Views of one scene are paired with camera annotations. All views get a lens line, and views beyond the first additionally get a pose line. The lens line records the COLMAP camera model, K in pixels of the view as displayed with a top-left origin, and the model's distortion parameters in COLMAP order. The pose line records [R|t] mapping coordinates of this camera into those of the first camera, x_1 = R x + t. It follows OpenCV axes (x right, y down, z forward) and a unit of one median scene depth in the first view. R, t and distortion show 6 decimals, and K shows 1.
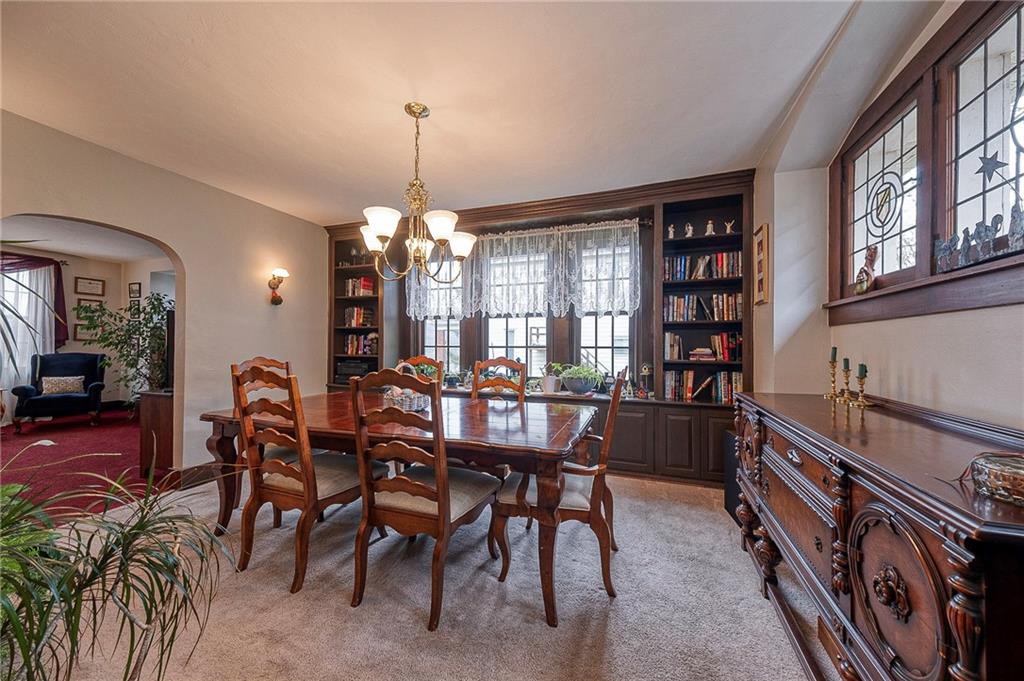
lens RADIAL K [[361.6, 0, 509.1], [0, 361.6, 344.4], [0, 0, 1]] dist [-0.002290, -0.000120]
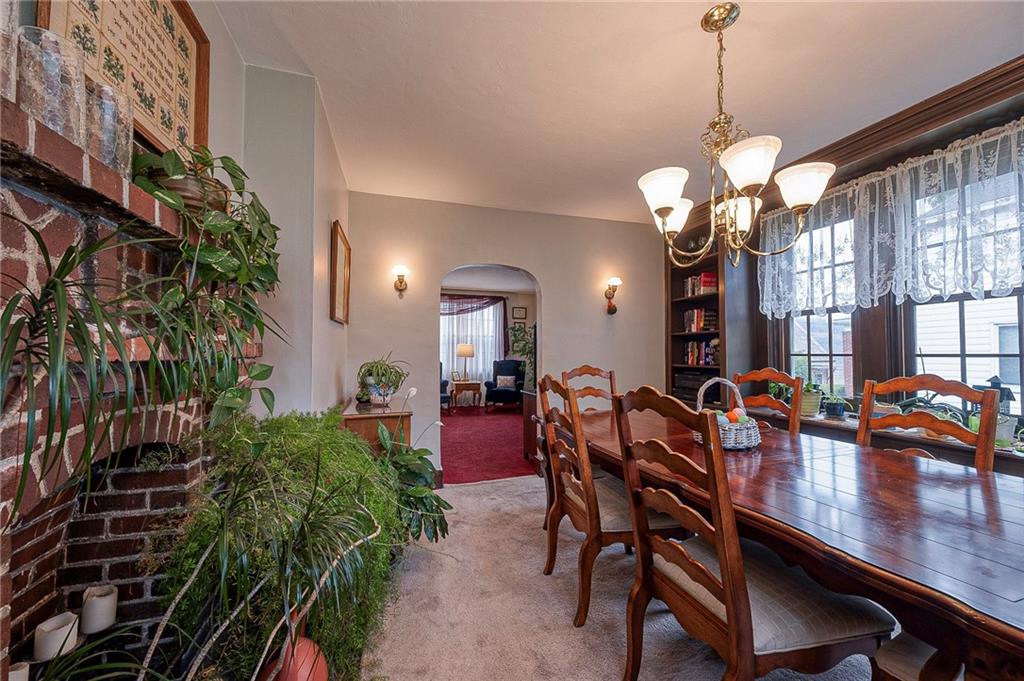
lens RADIAL K [[388.9, 0, 510.1], [0, 388.9, 345.5], [0, 0, 1]] dist [0.000634, -0.000782]
pose [[0.609156, -0.021223, -0.792766, 0.044372], [0.005777, 0.999734, -0.022325, 0.000986], [0.793029, 0.009019, 0.609117, 0.123184]]
